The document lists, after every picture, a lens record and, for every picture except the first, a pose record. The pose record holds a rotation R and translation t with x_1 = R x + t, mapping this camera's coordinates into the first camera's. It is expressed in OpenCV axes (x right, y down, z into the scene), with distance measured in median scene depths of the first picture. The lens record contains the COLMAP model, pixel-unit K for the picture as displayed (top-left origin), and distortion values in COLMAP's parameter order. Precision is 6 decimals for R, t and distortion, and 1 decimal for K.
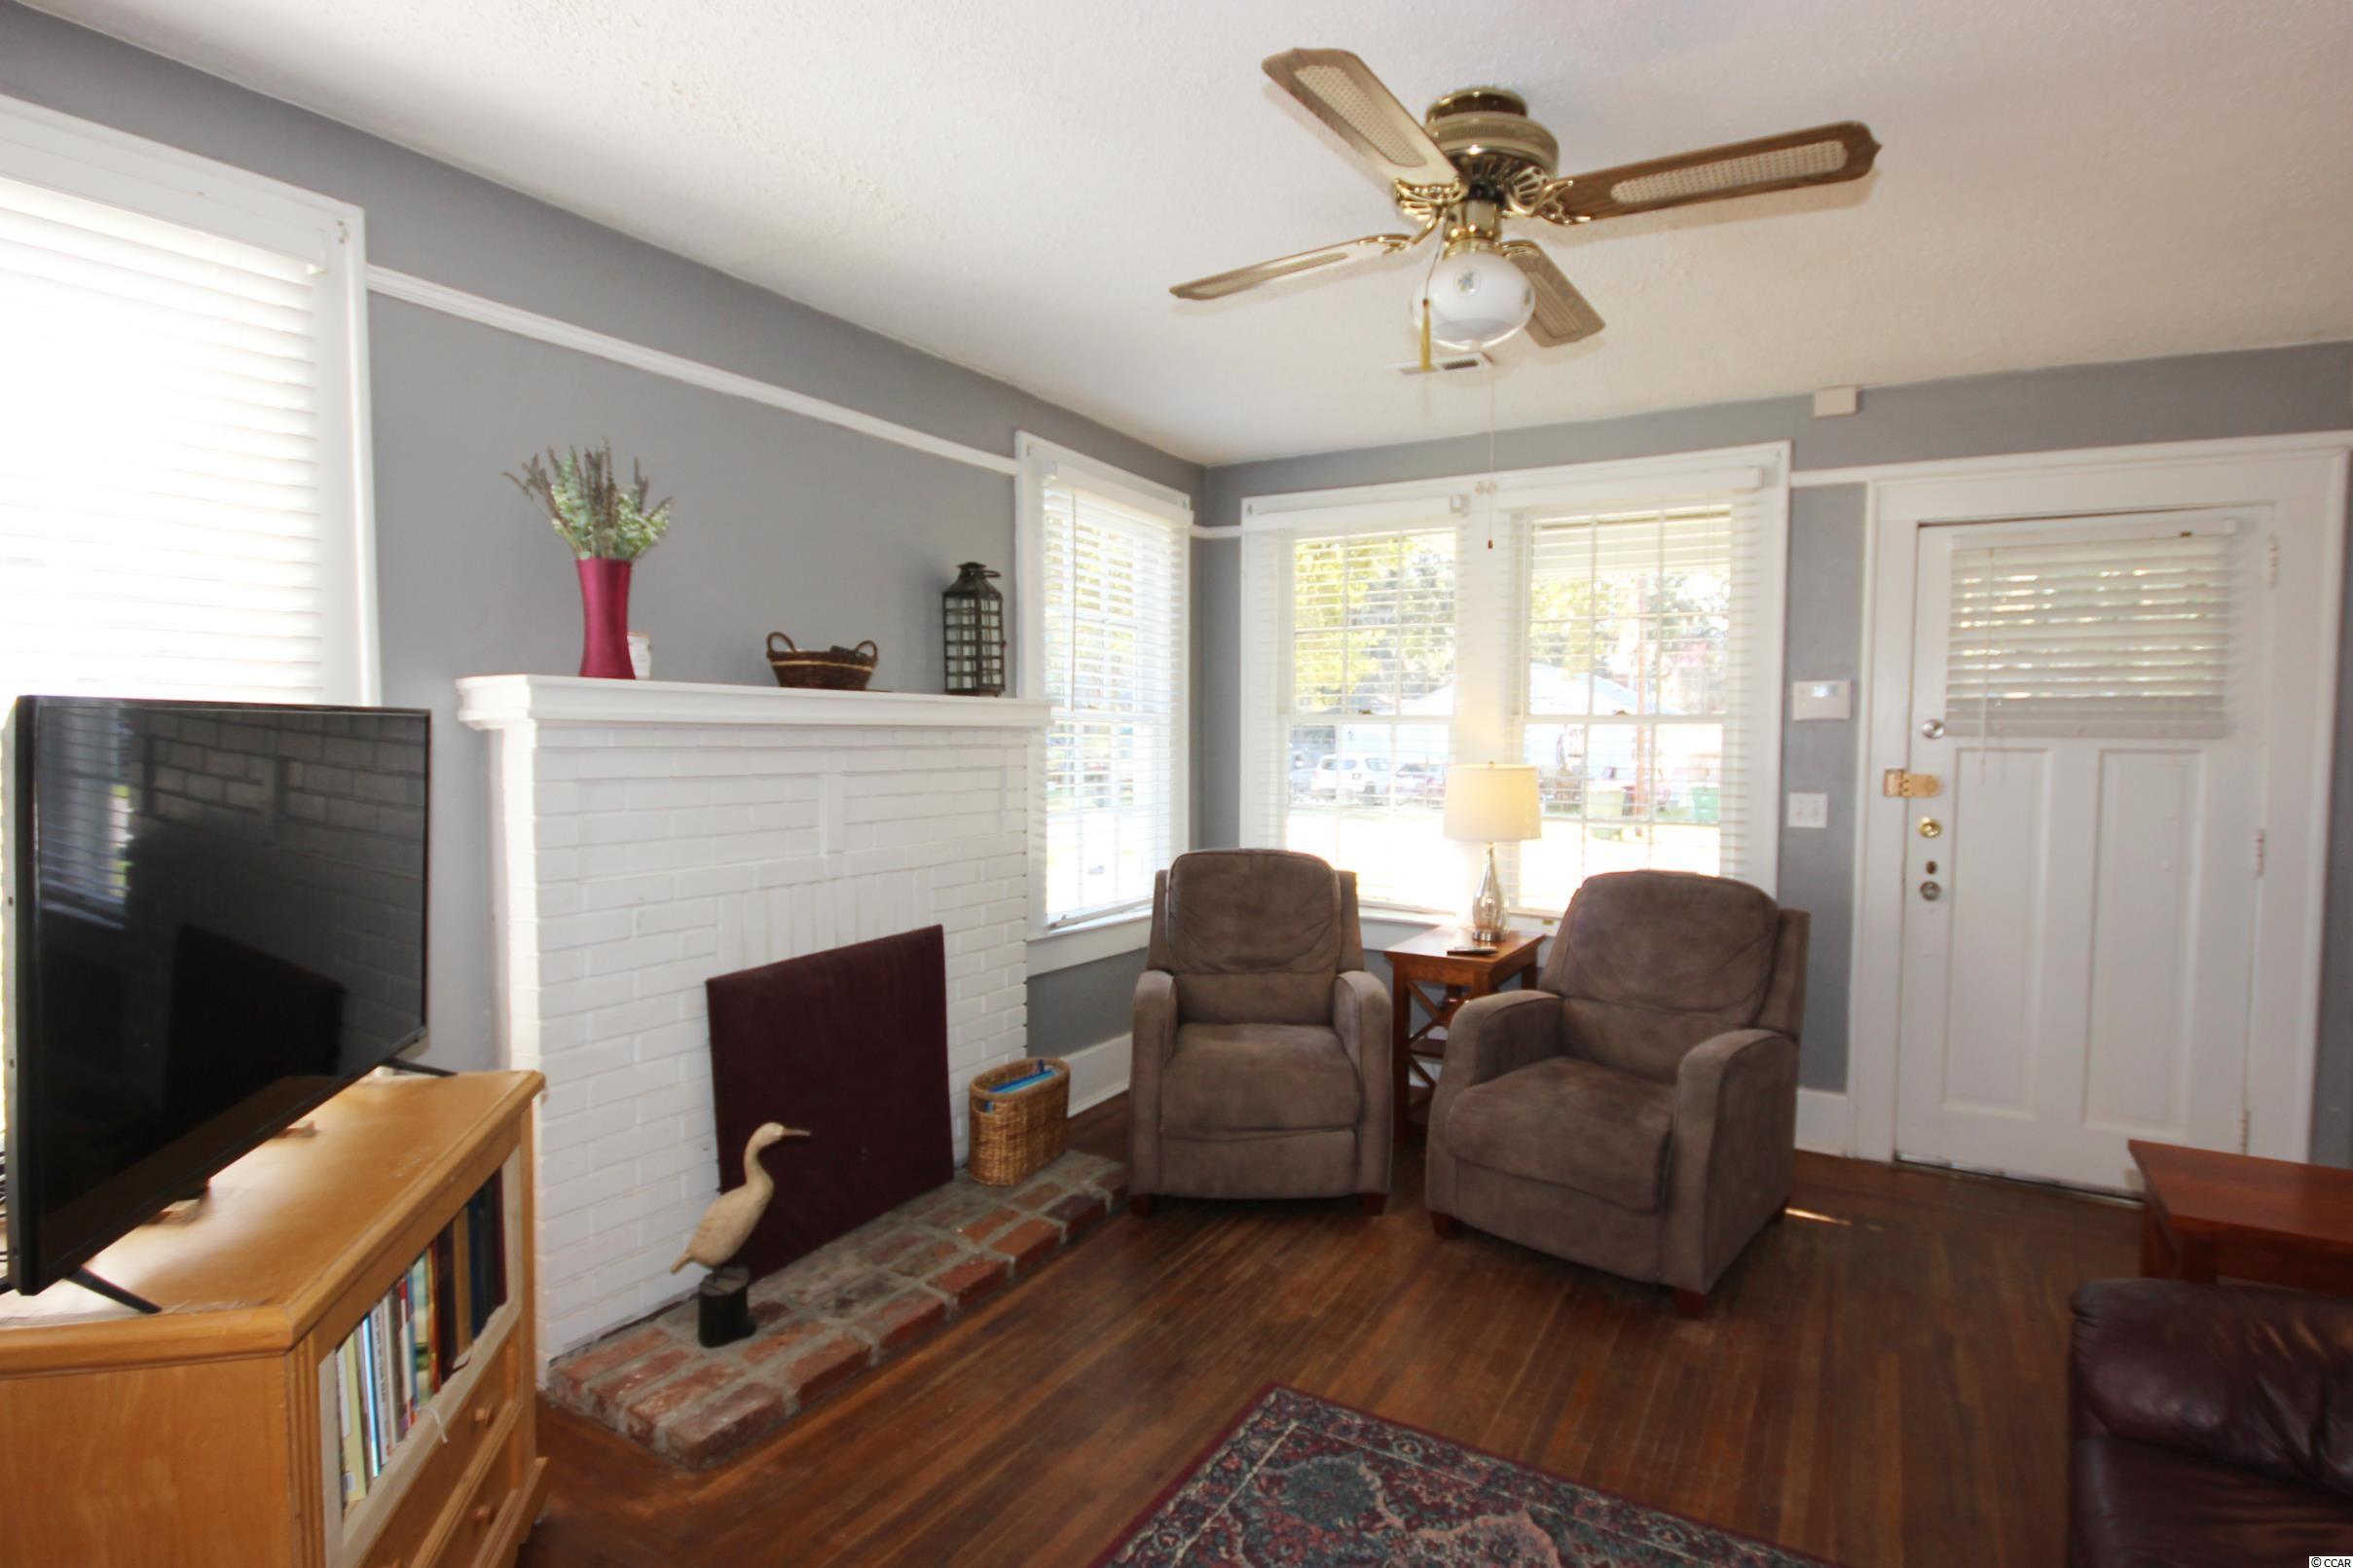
lens RADIAL K [[1161.0, 0, 1230.5], [0, 1161.0, 795.8], [0, 0, 1]] dist [-0.003966, 0.000911]
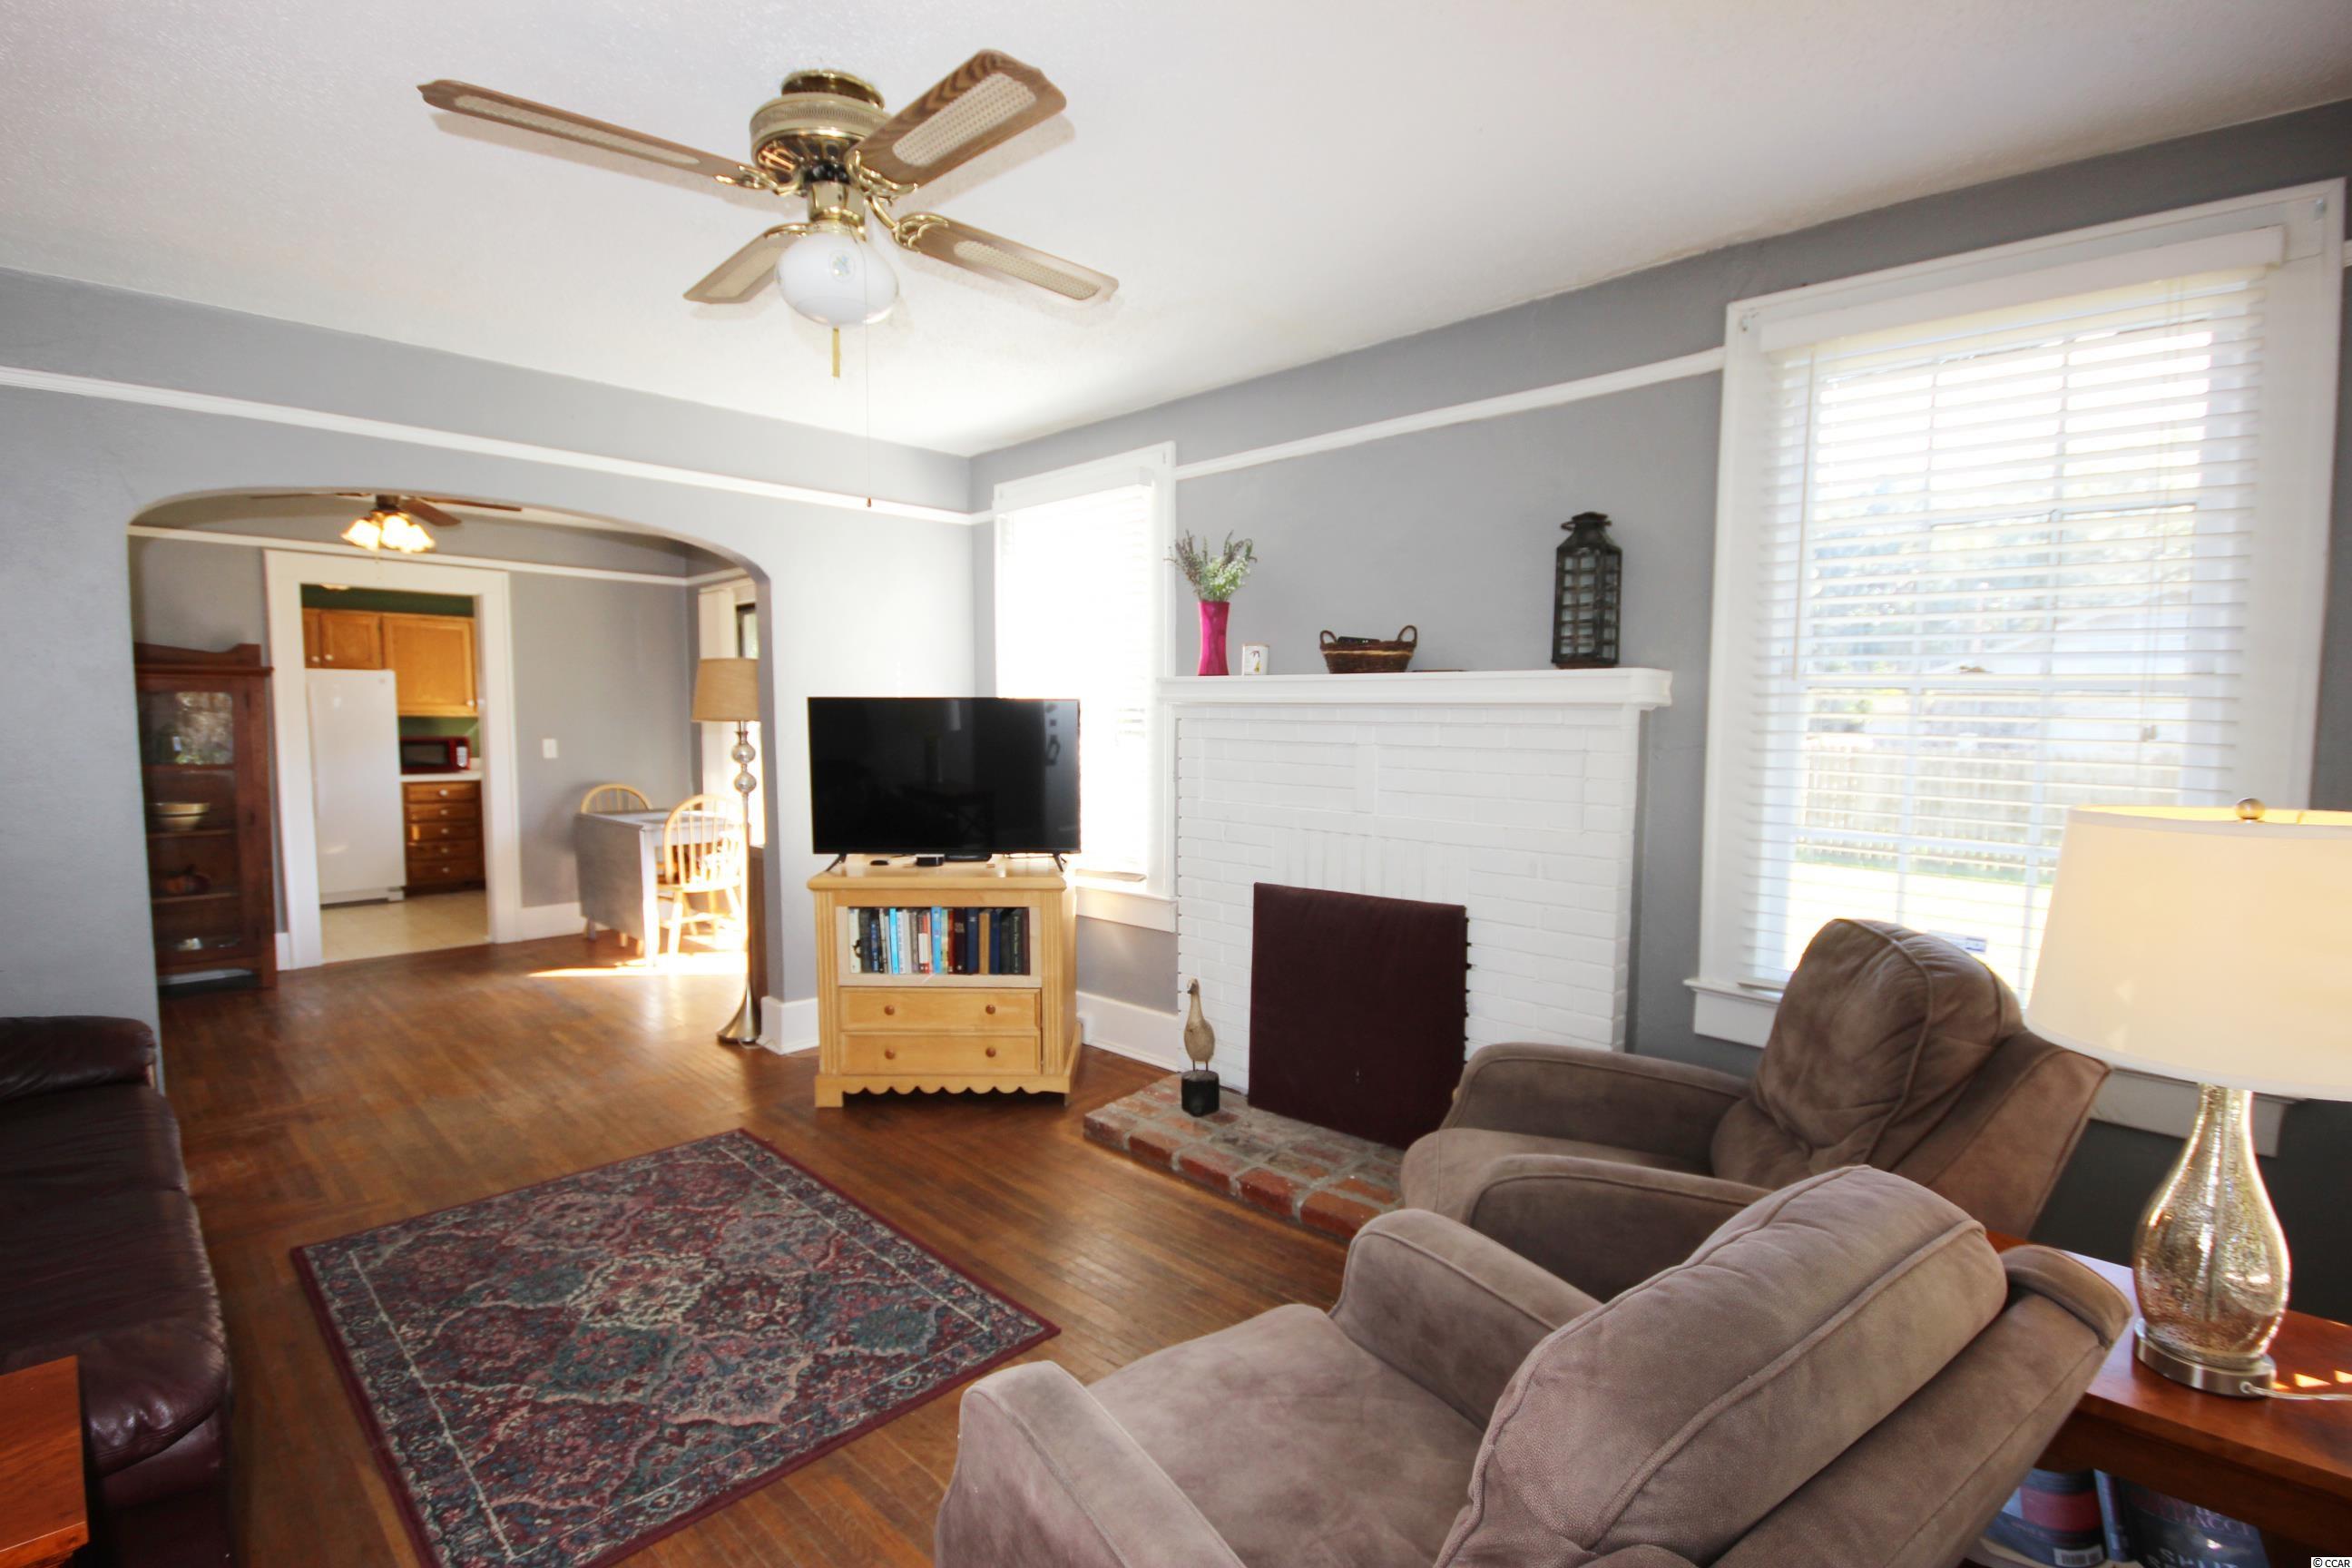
lens RADIAL K [[1085.0, 0, 1181.7], [0, 1085.0, 800.0], [0, 0, 1]] dist [-0.001659, -0.000300]
pose [[-0.247332, 0.069305, -0.966449, 0.699415], [-0.060444, 0.994392, 0.086777, -0.043603], [0.967044, 0.079879, -0.241756, 0.998032]]
